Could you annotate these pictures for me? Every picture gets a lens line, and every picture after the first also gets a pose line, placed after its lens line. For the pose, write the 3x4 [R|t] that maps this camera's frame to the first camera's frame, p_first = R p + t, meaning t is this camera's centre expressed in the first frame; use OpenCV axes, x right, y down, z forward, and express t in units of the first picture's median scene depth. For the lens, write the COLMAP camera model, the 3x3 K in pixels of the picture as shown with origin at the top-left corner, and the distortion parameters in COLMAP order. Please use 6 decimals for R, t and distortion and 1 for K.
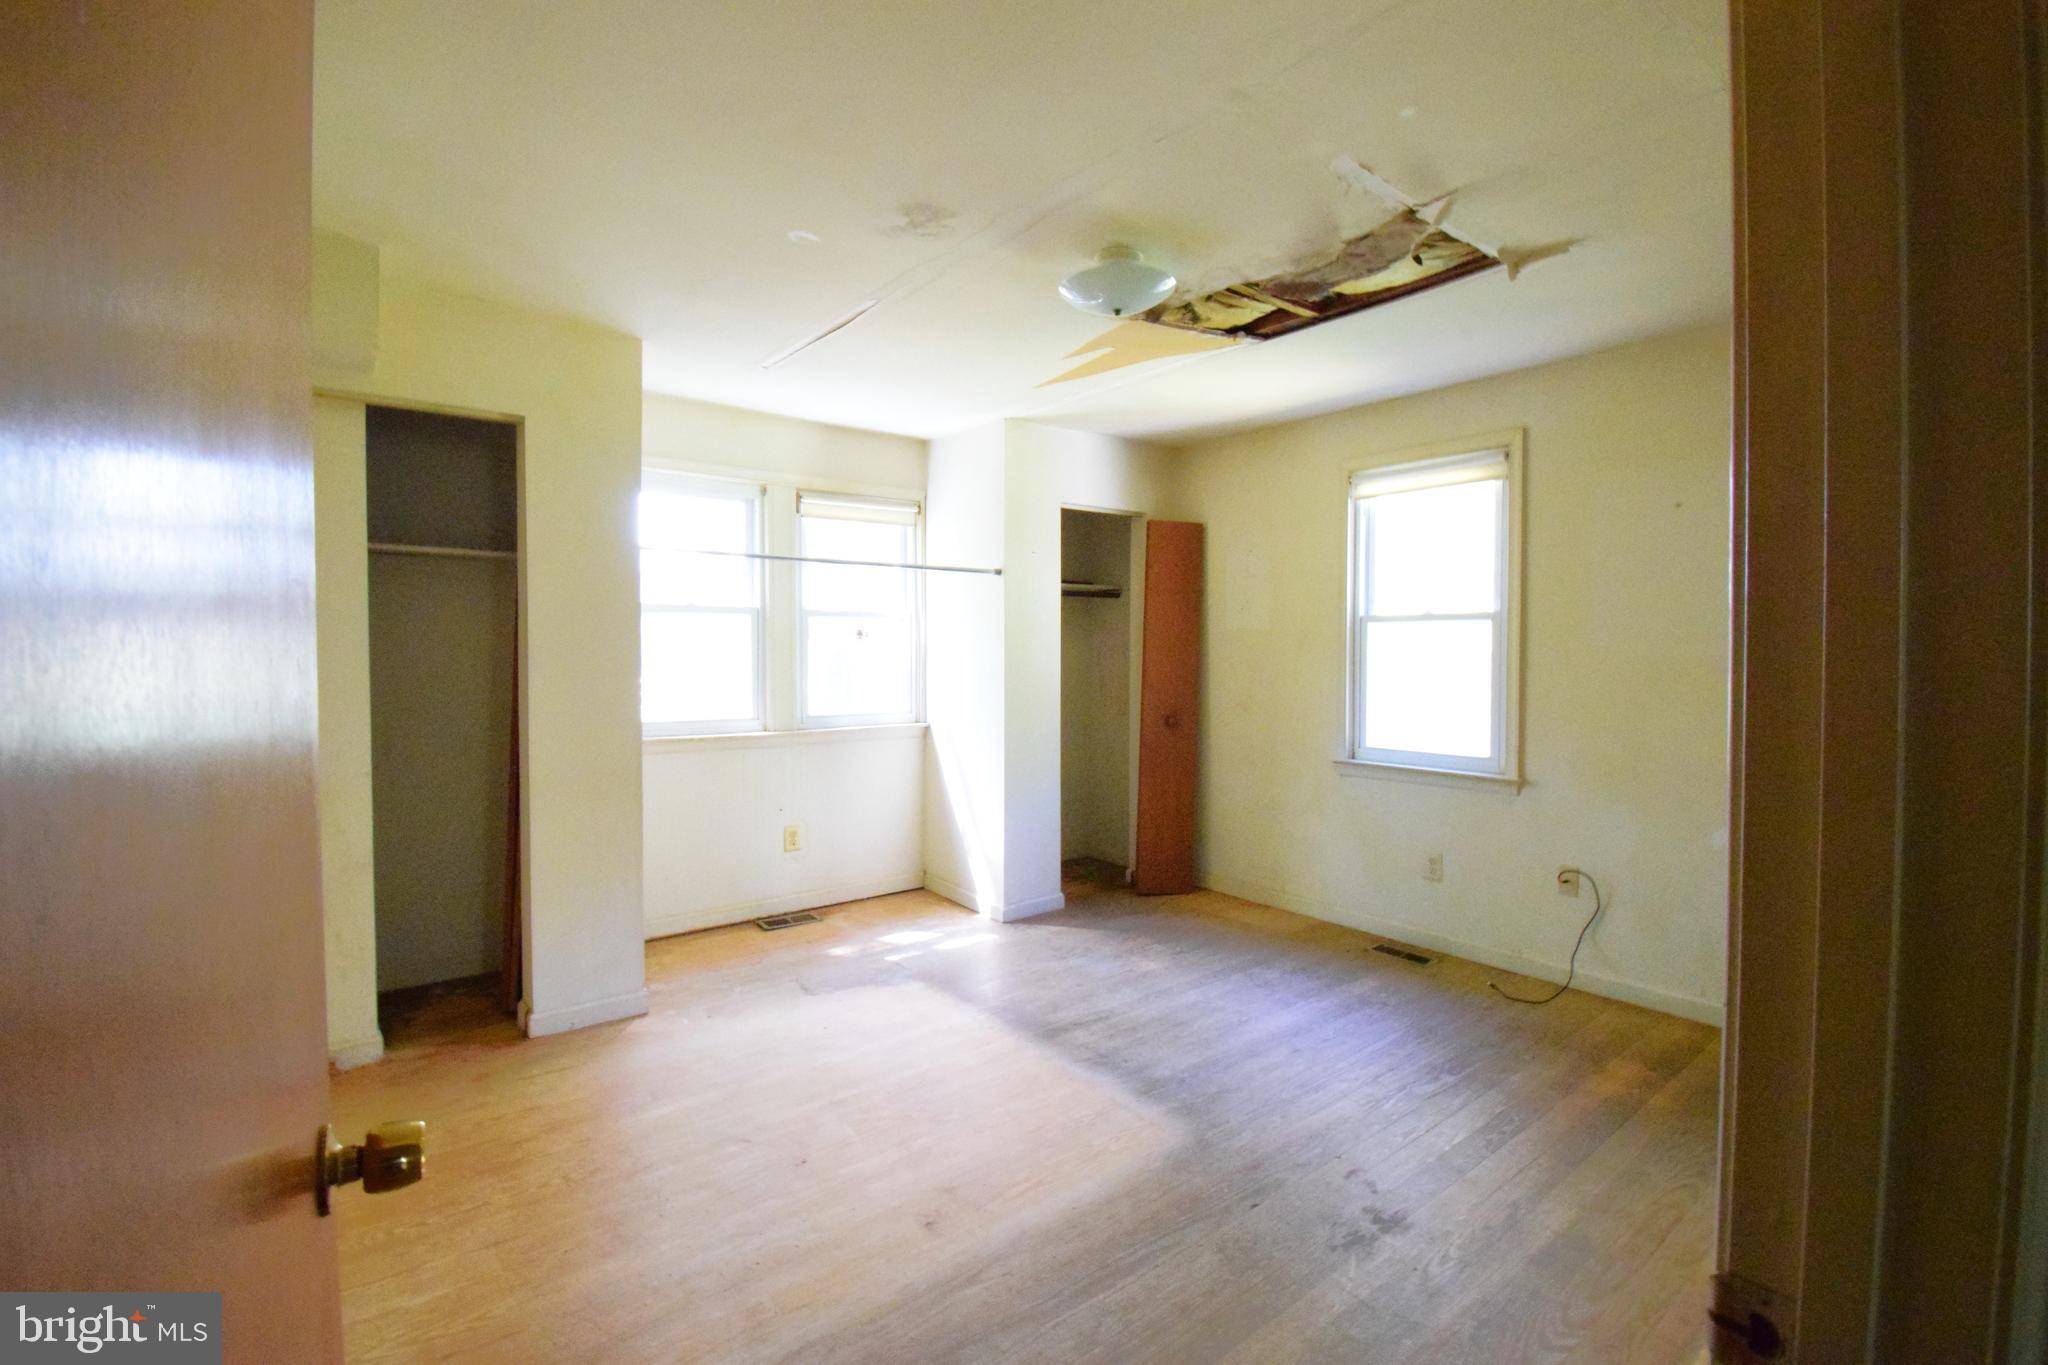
lens RADIAL K [[878.8, 0, 1024.0], [0, 878.8, 682.5], [0, 0, 1]] dist [0.000460, -0.000011]
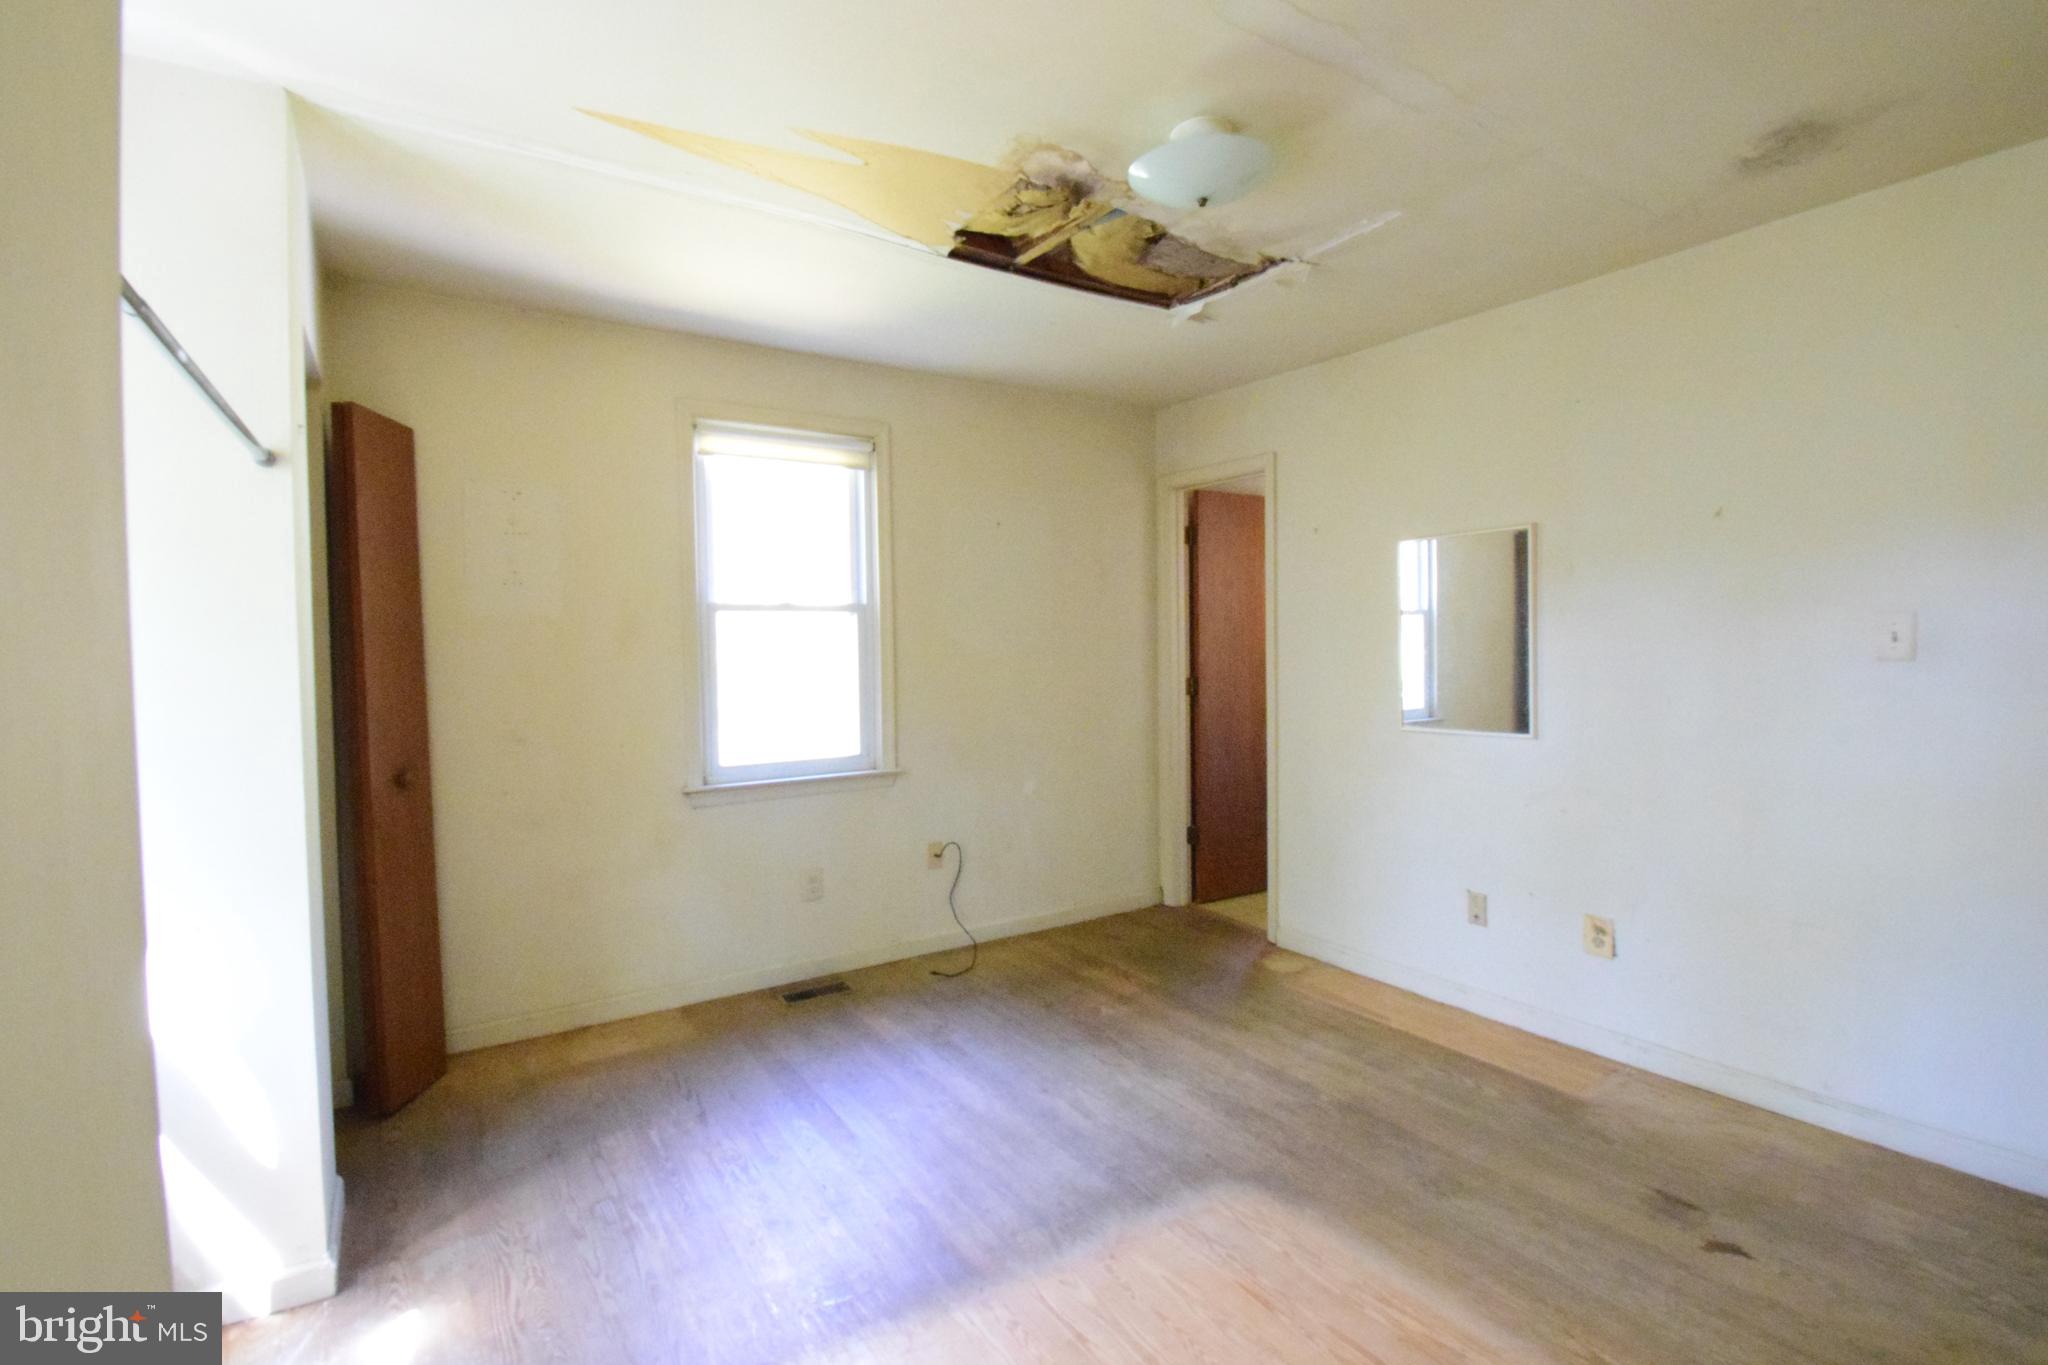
lens RADIAL K [[956.5, 0, 1024.0], [0, 956.5, 682.5], [0, 0, 1]] dist [0.018873, -0.000087]
pose [[0.099480, -0.040171, 0.994228, -0.447037], [0.052407, 0.998009, 0.035080, -0.019264], [-0.993659, 0.048615, 0.101387, 0.630419]]
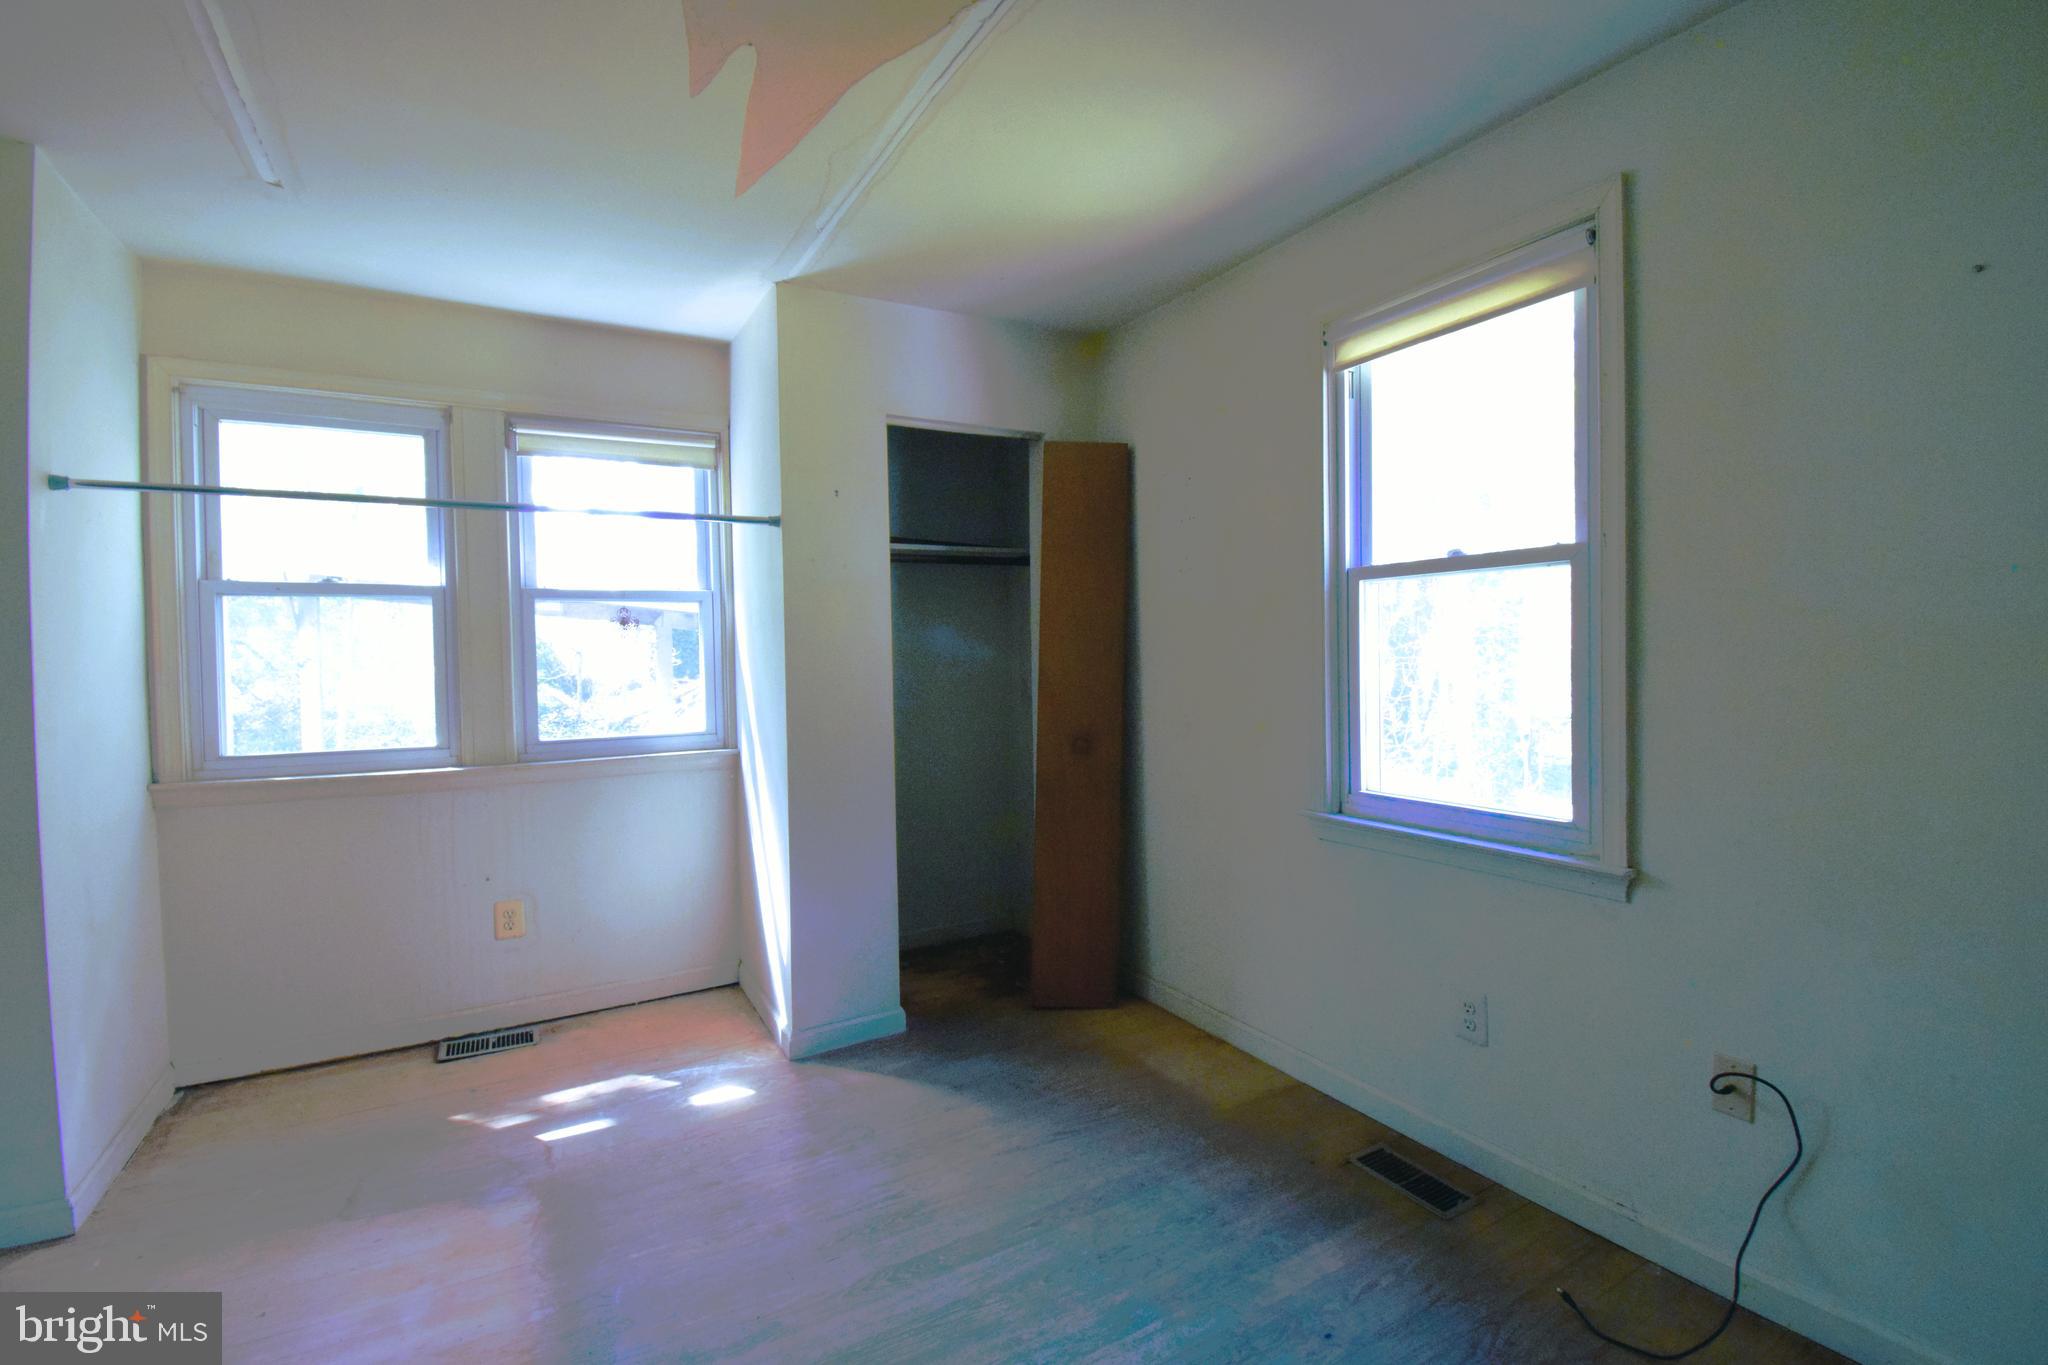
lens RADIAL K [[889.0, 0, 1027.1], [0, 889.0, 679.5], [0, 0, 1]] dist [0.015297, -0.024460]
pose [[0.990028, -0.015362, -0.140032, 0.253671], [0.014685, 0.999875, -0.005866, -0.001453], [0.140105, 0.003751, 0.990130, 0.383637]]
